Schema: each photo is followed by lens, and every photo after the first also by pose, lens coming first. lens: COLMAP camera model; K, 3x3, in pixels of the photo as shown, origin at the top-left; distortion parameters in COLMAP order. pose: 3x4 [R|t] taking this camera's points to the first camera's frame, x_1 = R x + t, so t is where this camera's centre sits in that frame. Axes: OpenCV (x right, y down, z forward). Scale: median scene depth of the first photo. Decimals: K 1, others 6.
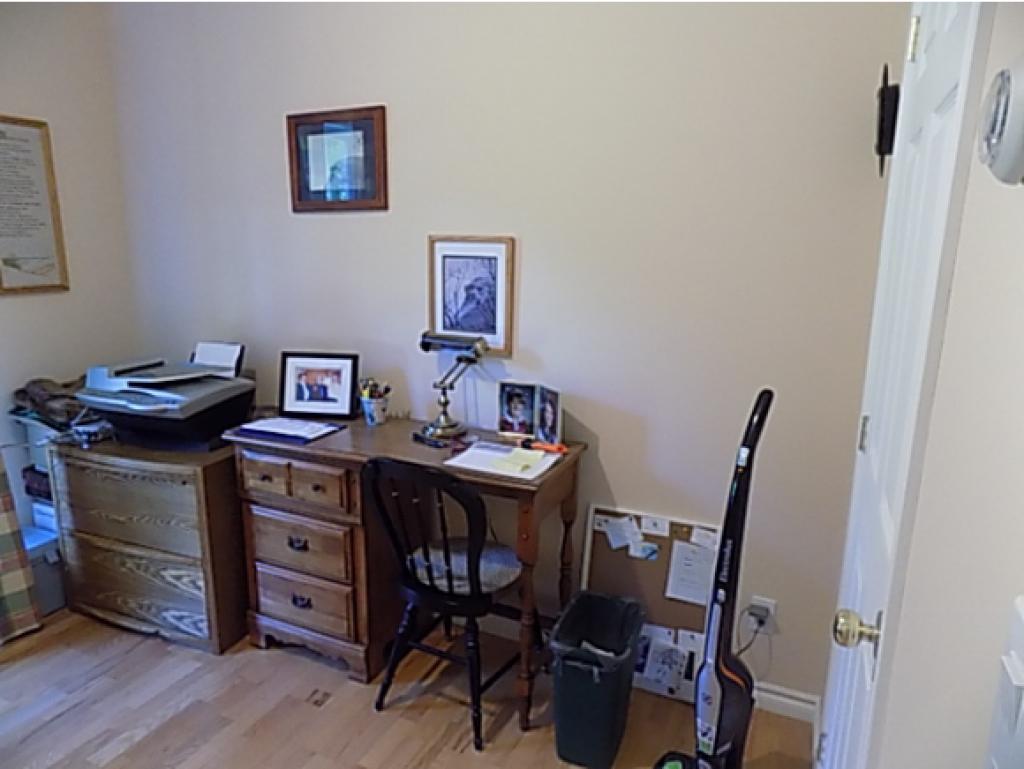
lens RADIAL K [[700.5, 0, 508.9], [0, 700.5, 381.9], [0, 0, 1]] dist [-0.075018, 0.081368]
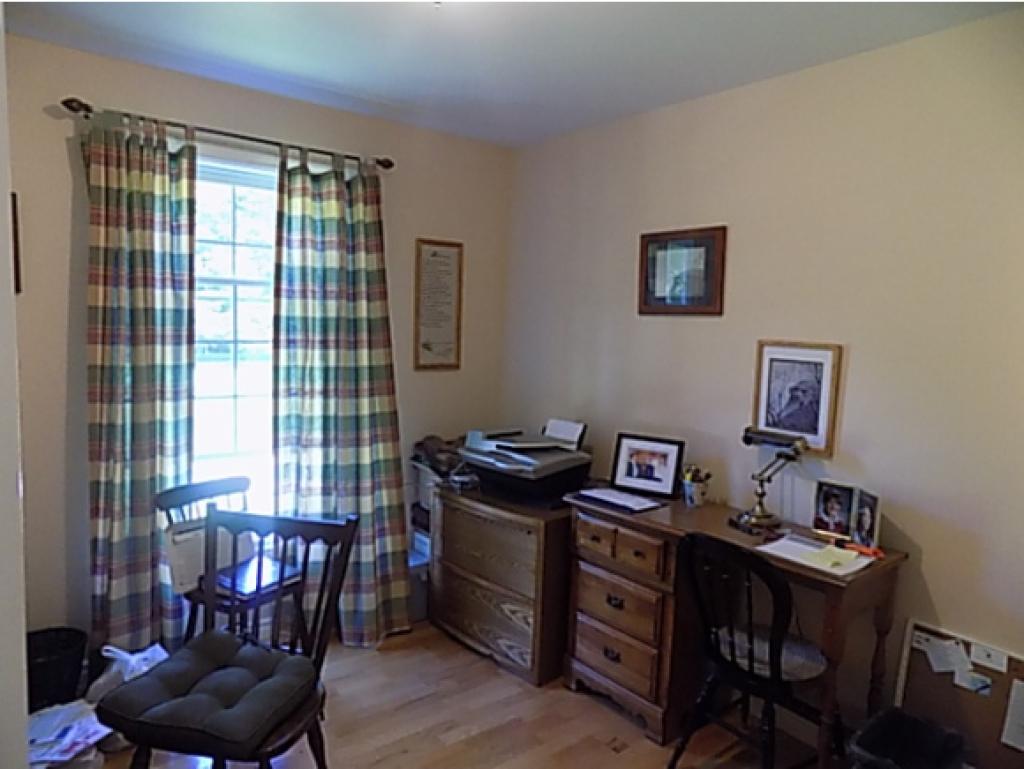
lens RADIAL K [[700.5, 0, 508.9], [0, 700.5, 381.9], [0, 0, 1]] dist [-0.075018, 0.081368]
pose [[0.896614, 0.062598, -0.438366, 0.016791], [-0.117557, 0.988084, -0.099349, 0.010864], [0.426923, 0.140611, 0.893289, -0.139987]]
